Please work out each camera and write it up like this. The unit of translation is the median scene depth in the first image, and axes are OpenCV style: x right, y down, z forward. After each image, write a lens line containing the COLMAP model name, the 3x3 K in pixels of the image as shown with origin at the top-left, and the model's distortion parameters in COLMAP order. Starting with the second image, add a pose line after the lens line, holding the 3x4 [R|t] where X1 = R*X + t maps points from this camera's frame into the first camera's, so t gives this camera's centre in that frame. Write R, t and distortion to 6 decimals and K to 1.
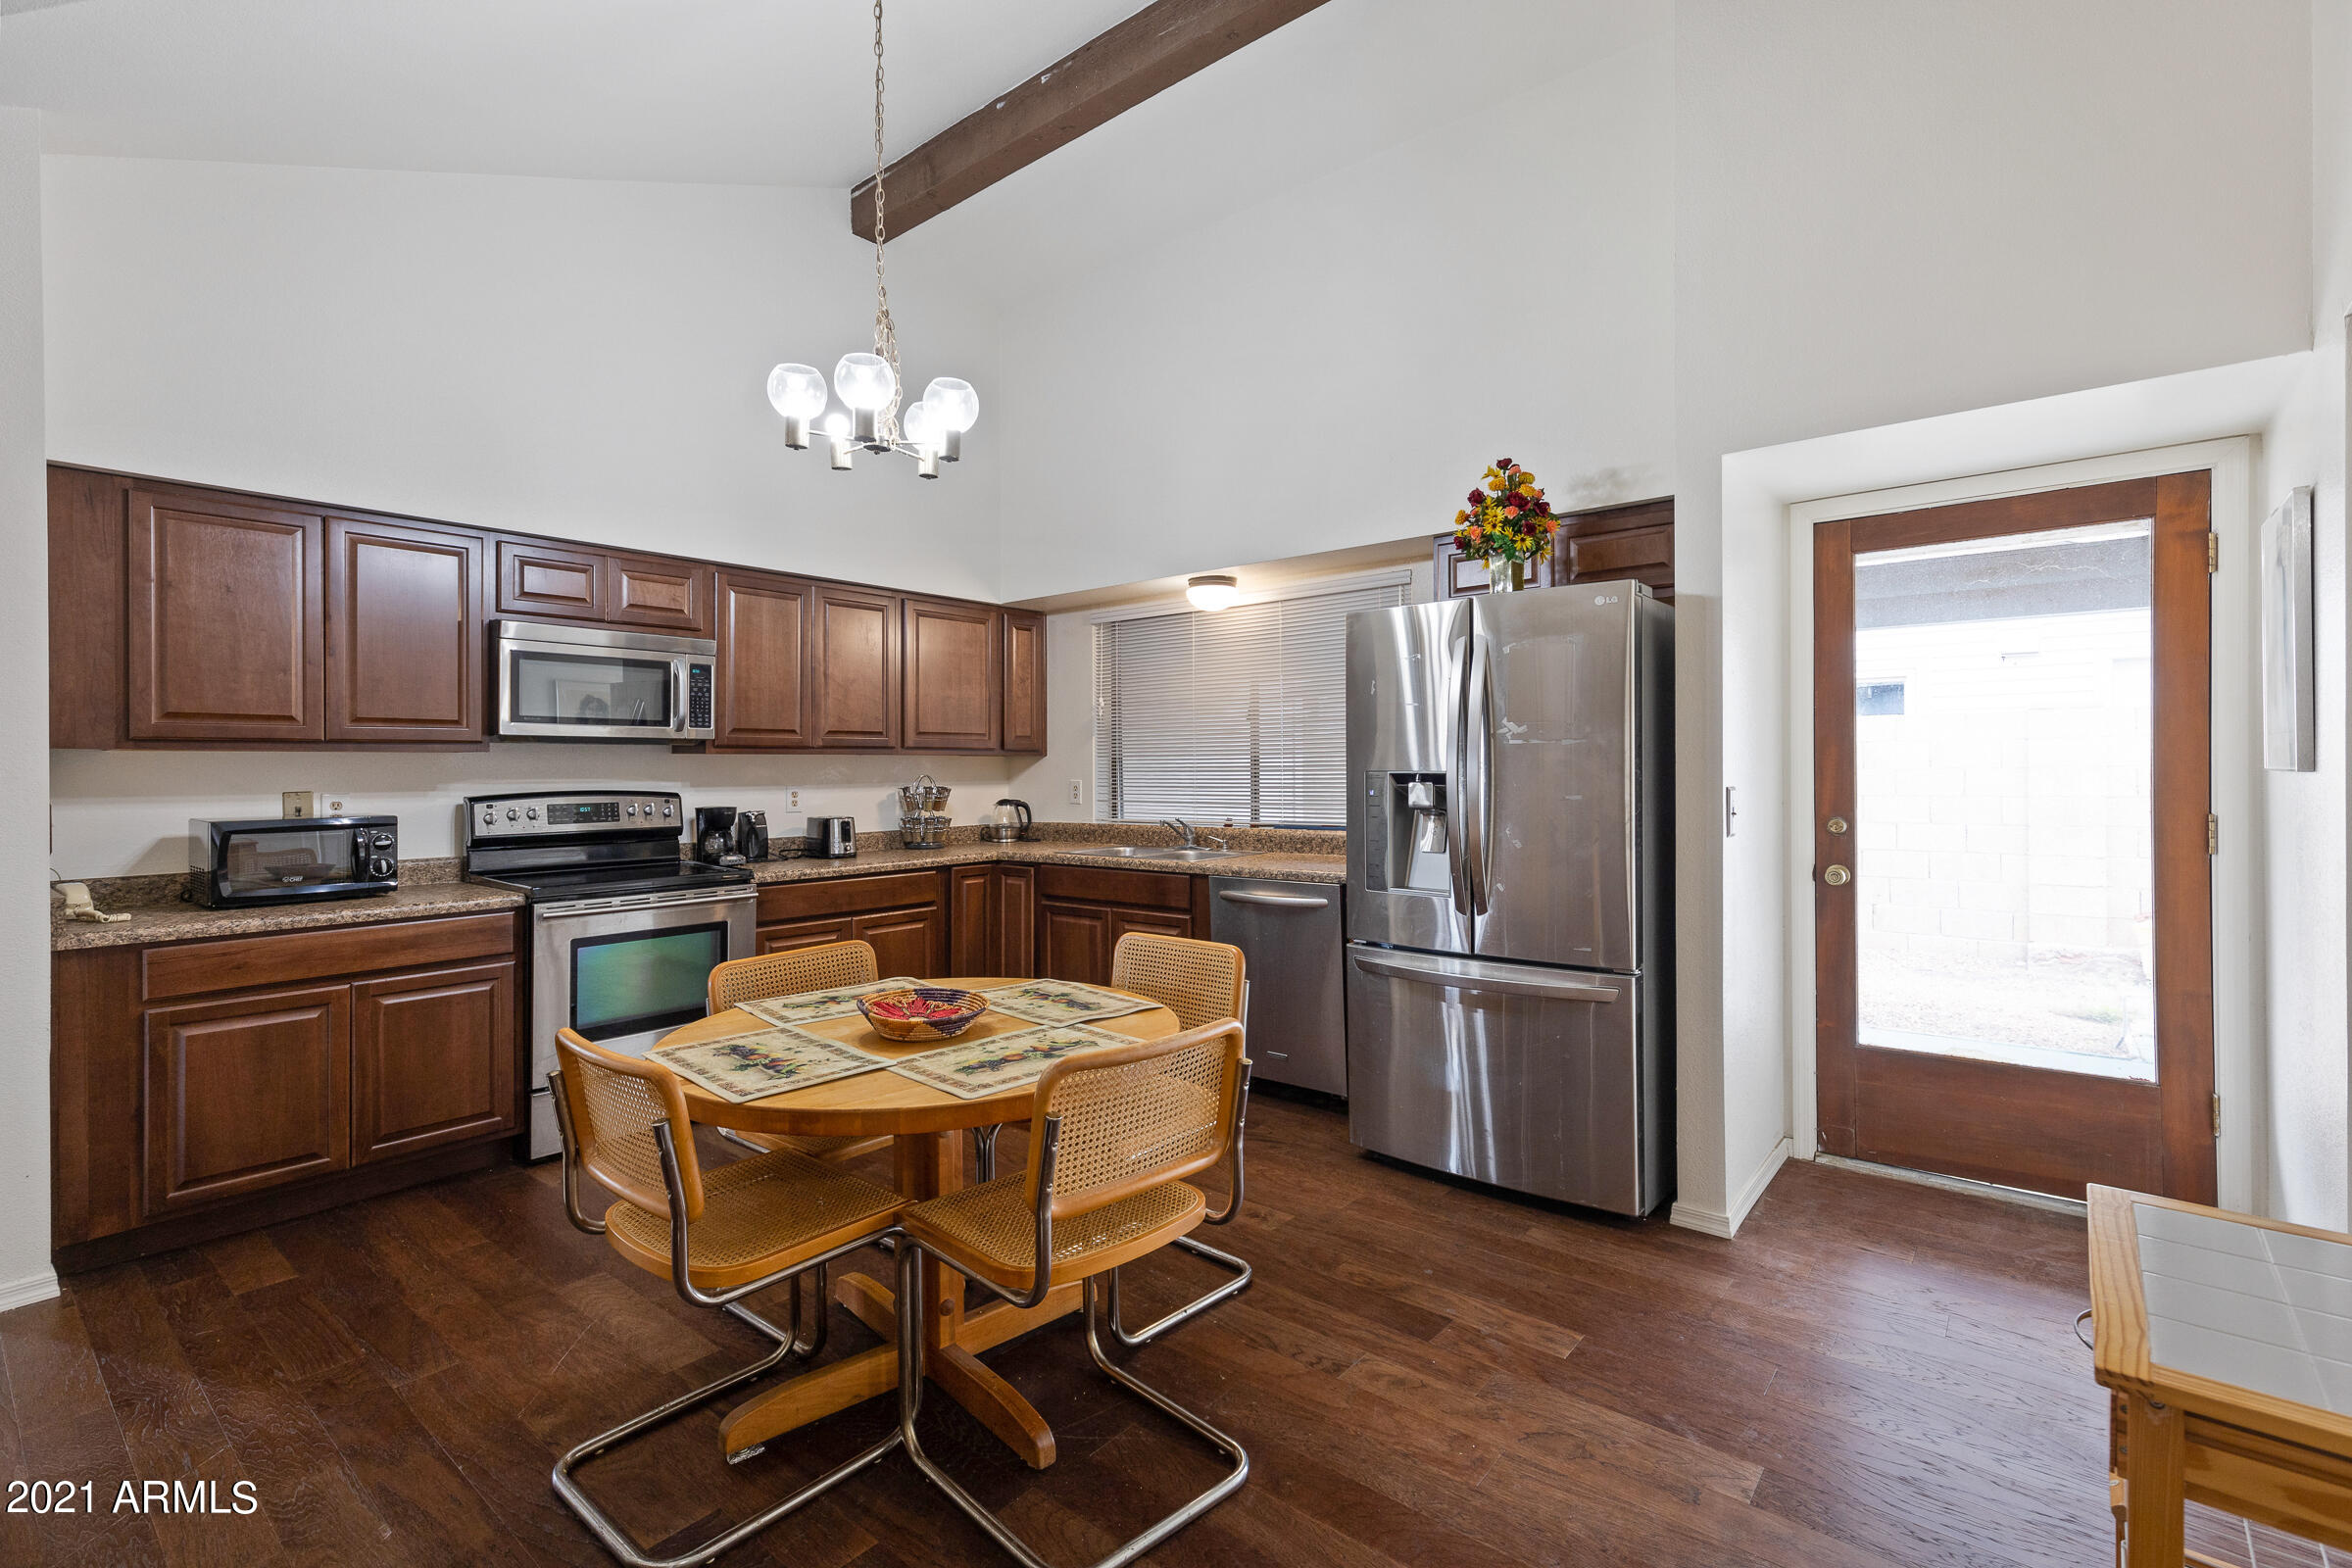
lens RADIAL K [[1074.2, 0, 1189.6], [0, 1074.2, 768.9], [0, 0, 1]] dist [0.010466, -0.001798]
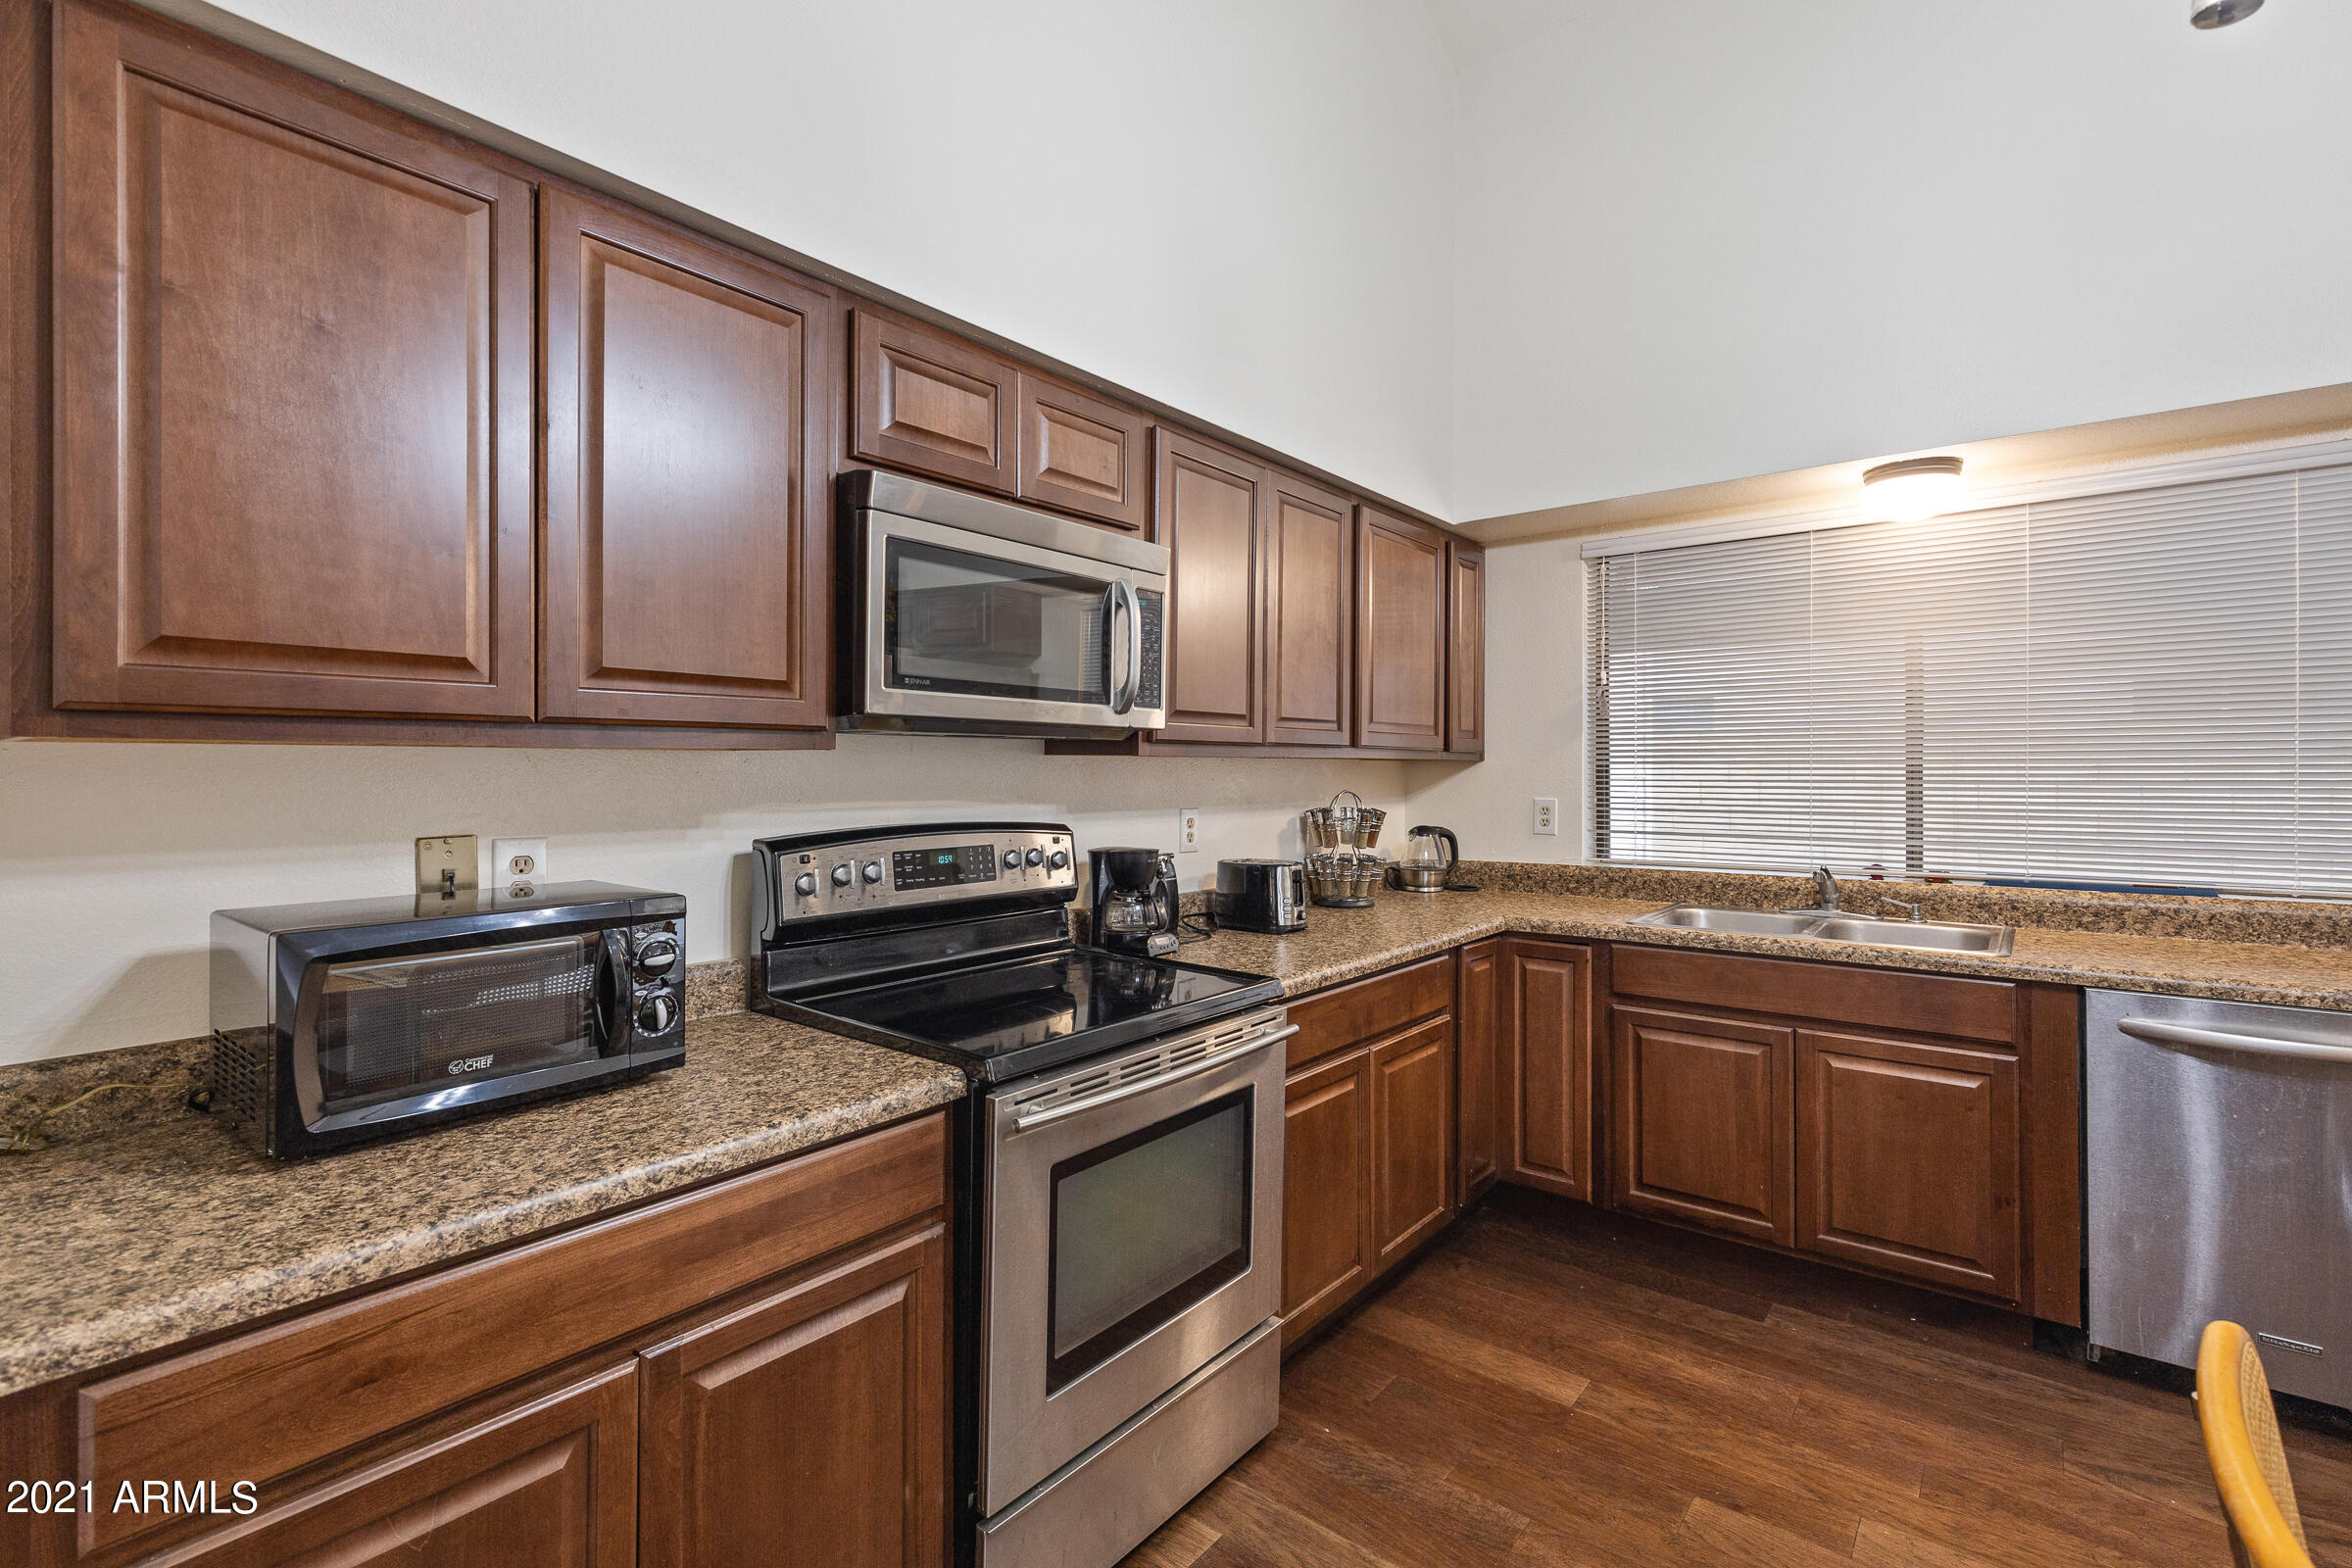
lens RADIAL K [[1074.2, 0, 1189.6], [0, 1074.2, 768.9], [0, 0, 1]] dist [0.010466, -0.001798]
pose [[0.999797, 0.007654, 0.018632, -0.469435], [-0.007647, 0.999971, -0.000398, -0.007907], [-0.018634, 0.000255, 0.999826, 0.488762]]
